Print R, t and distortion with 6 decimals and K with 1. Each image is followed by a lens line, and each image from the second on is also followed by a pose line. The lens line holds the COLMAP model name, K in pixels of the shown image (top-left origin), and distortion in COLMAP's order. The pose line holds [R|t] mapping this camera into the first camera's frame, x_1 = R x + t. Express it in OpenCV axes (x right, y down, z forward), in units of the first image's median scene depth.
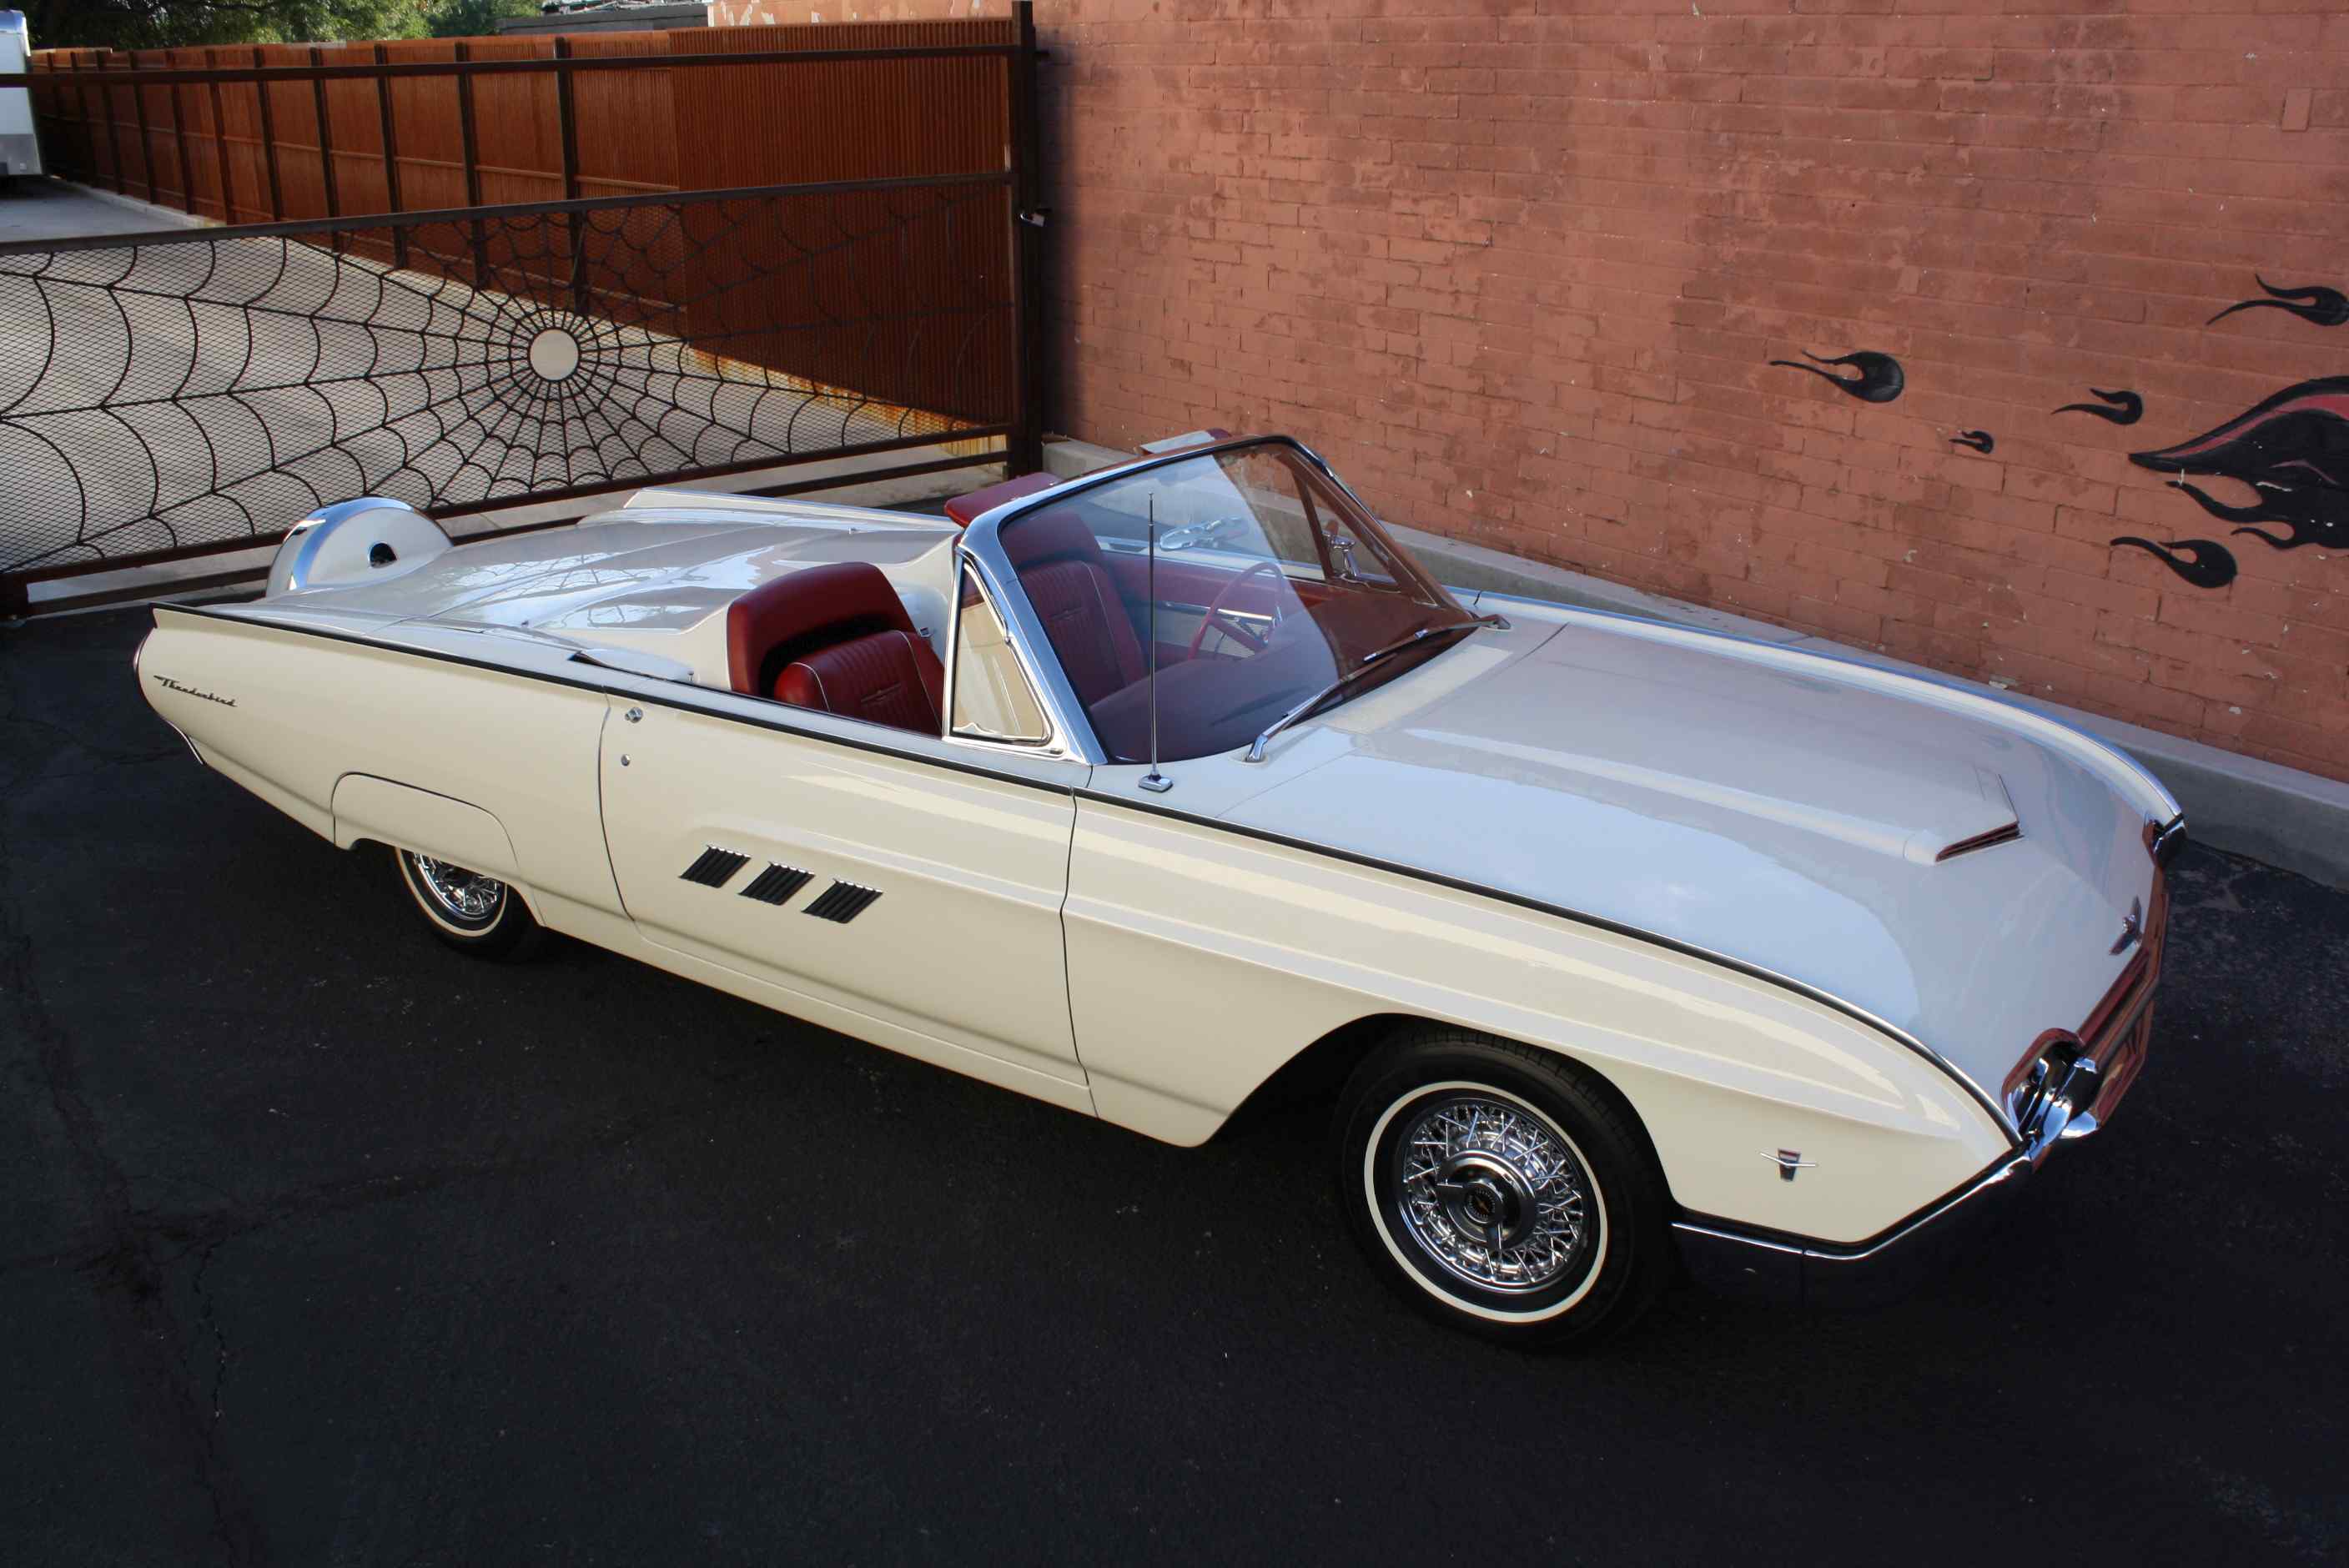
lens RADIAL K [[2020.4, 0, 1178.7], [0, 2020.4, 787.5], [0, 0, 1]] dist [-0.170597, 0.157894]
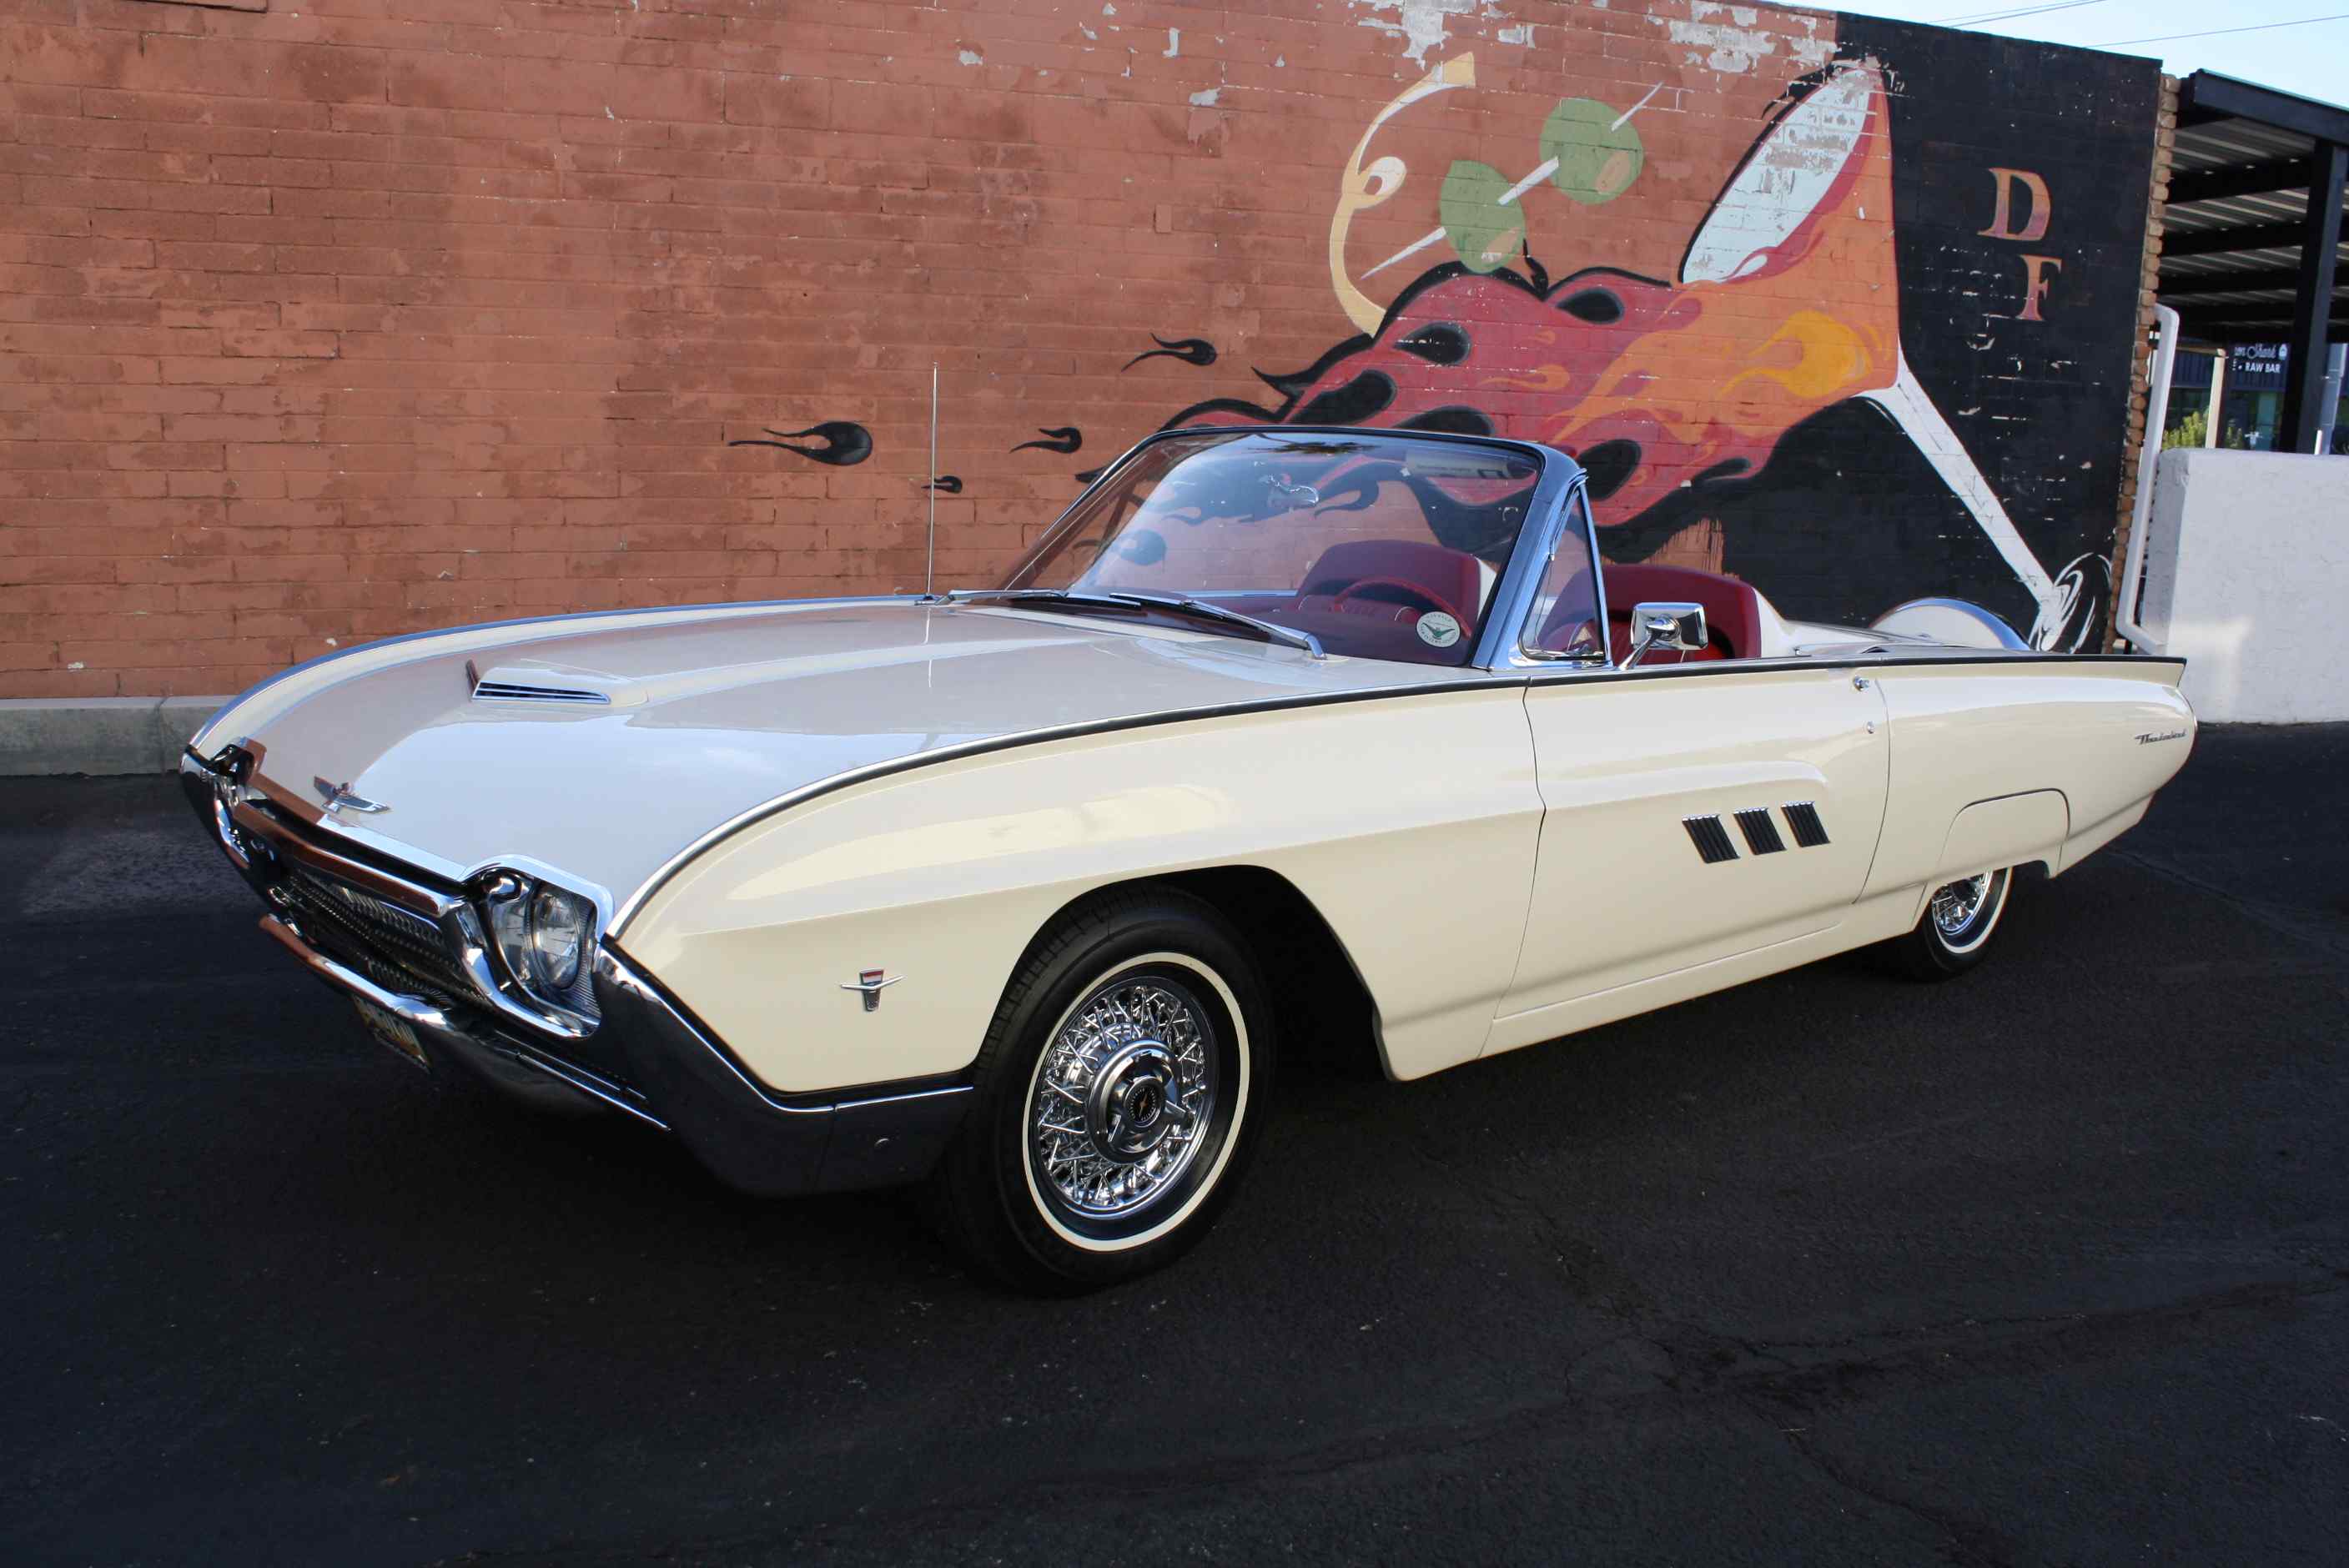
lens RADIAL K [[1988.1, 0, 1200.0], [0, 1988.1, 785.8], [0, 0, 1]] dist [-0.168471, 0.151459]
pose [[0.285680, -0.174454, 0.942313, -0.659593], [0.301438, 0.949739, 0.084442, -0.052229], [-0.909682, 0.259926, 0.323908, 0.475015]]
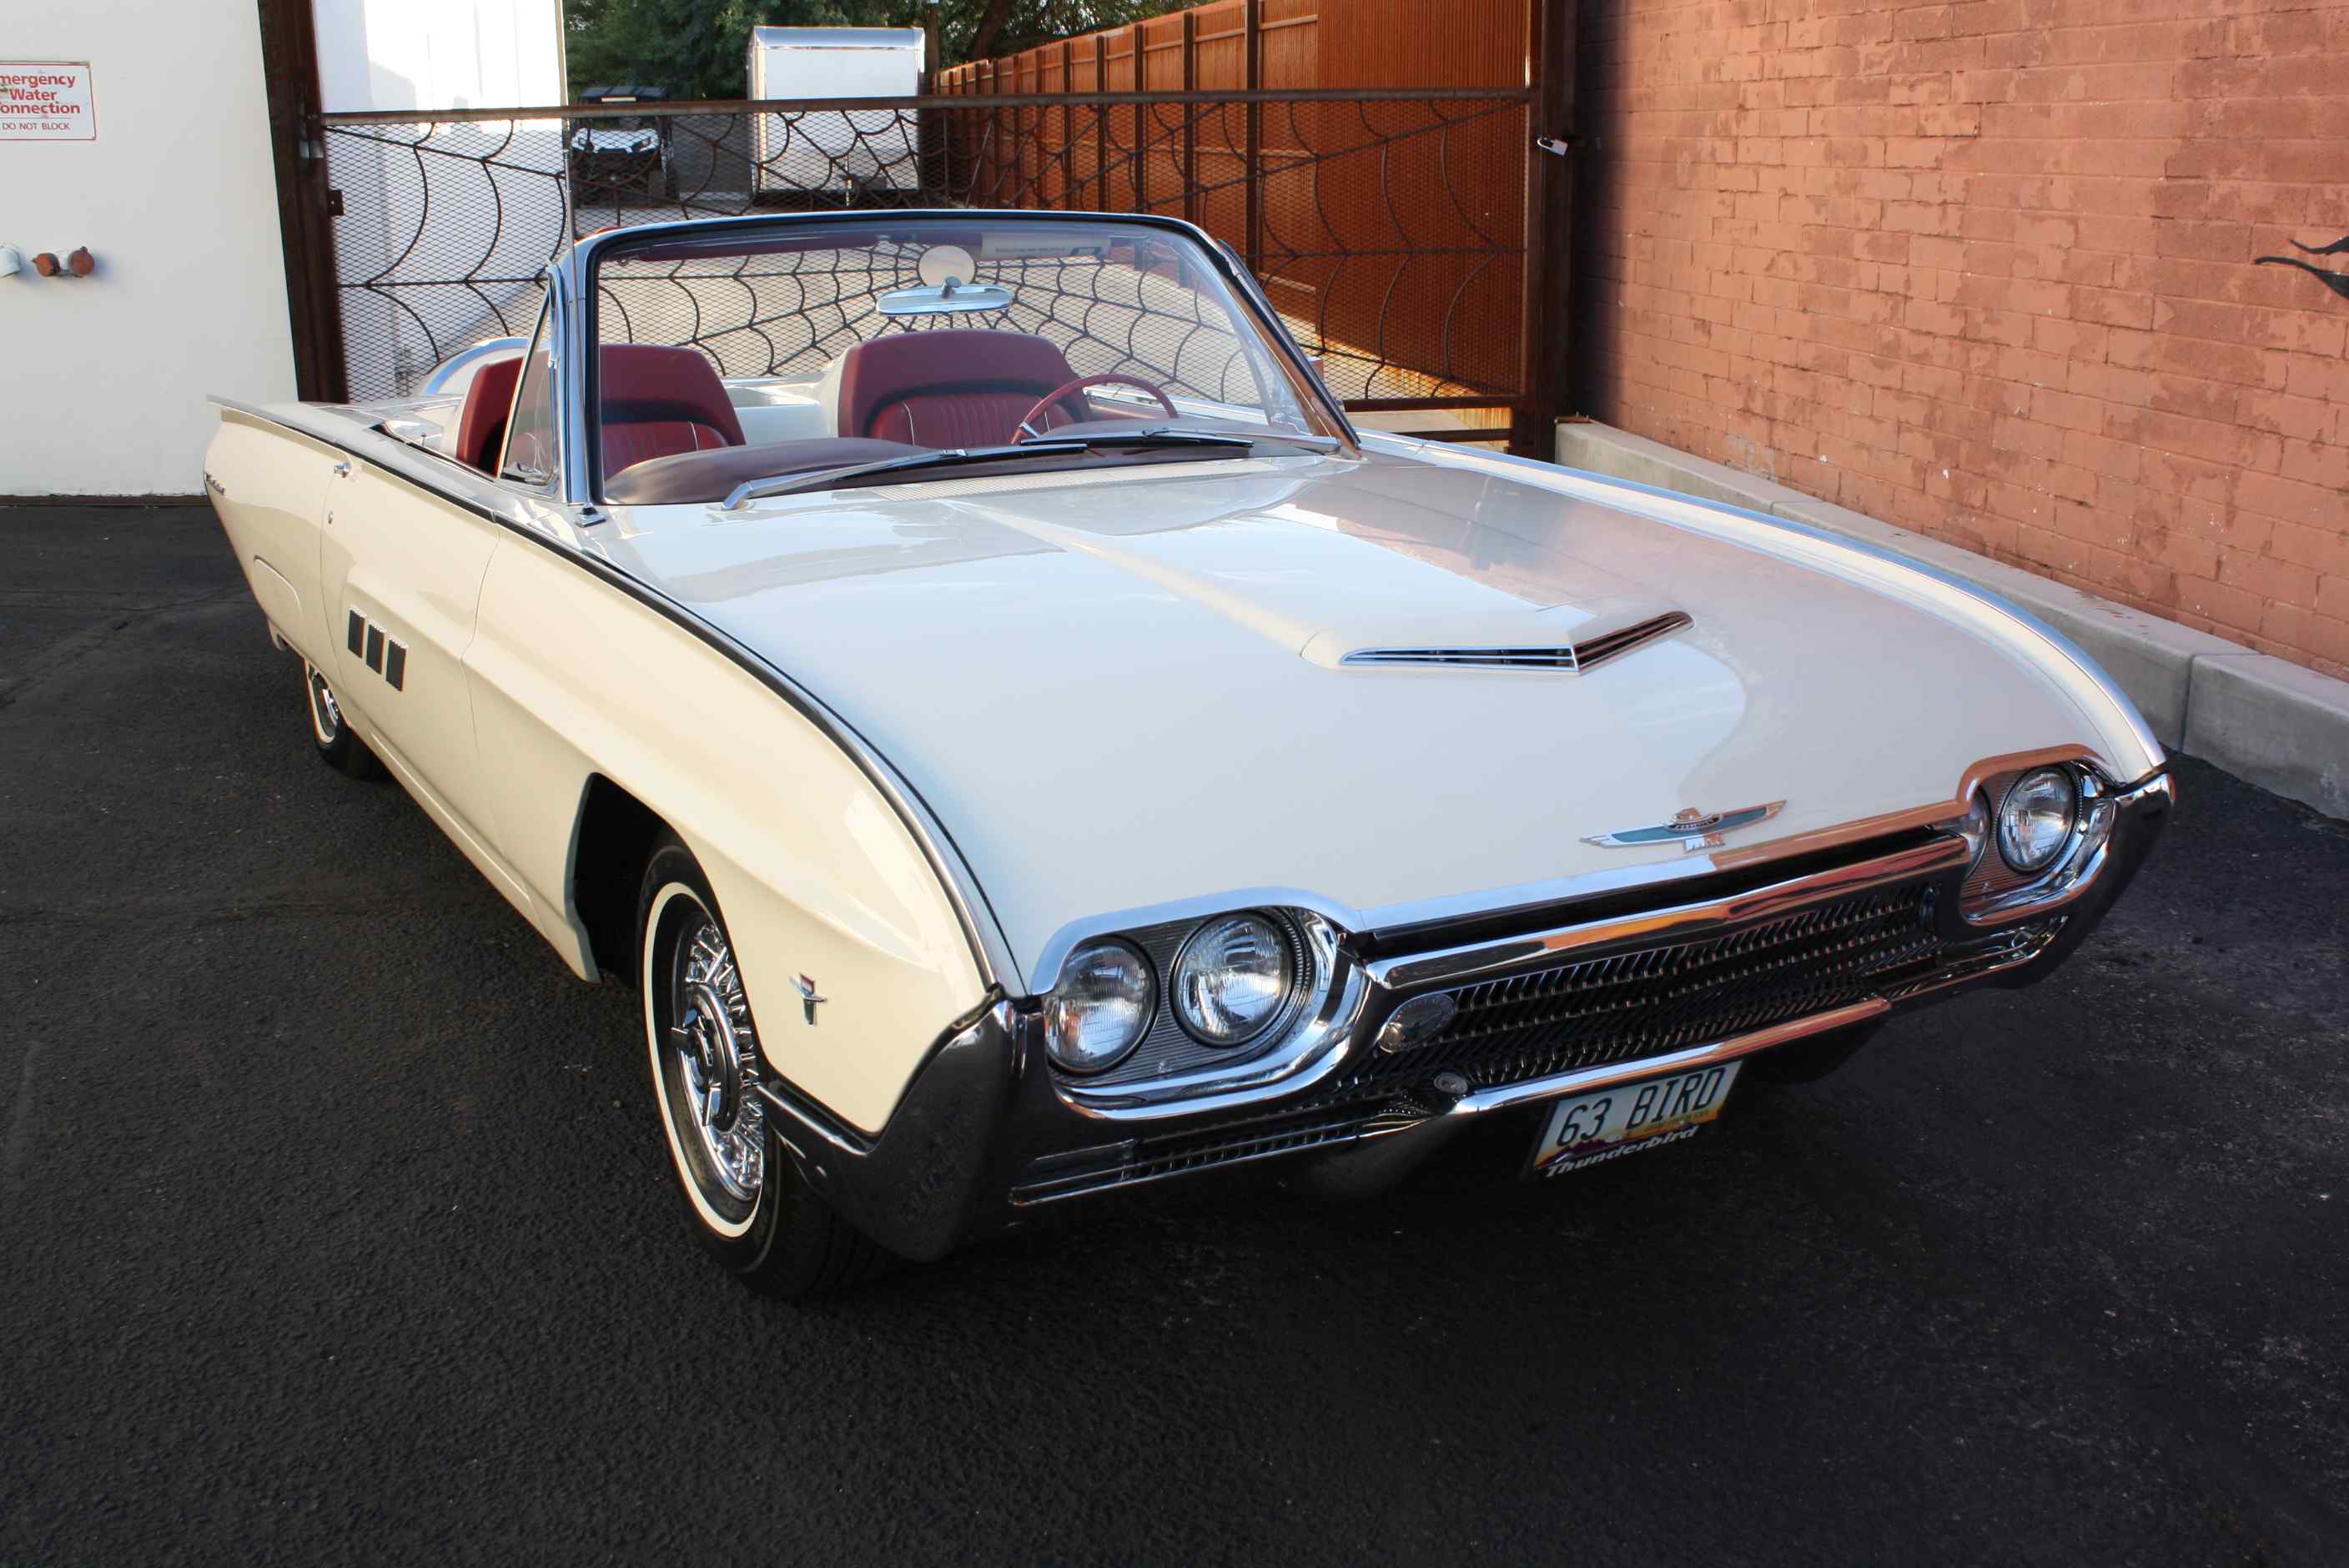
lens RADIAL K [[2358.9, 0, 1185.4], [0, 2358.9, 781.1], [0, 0, 1]] dist [-0.142744, 0.163406]
pose [[0.892223, 0.114618, -0.436807, 0.337449], [-0.150461, 0.987439, -0.048229, 0.059853], [0.425793, 0.108754, 0.898261, 0.140527]]
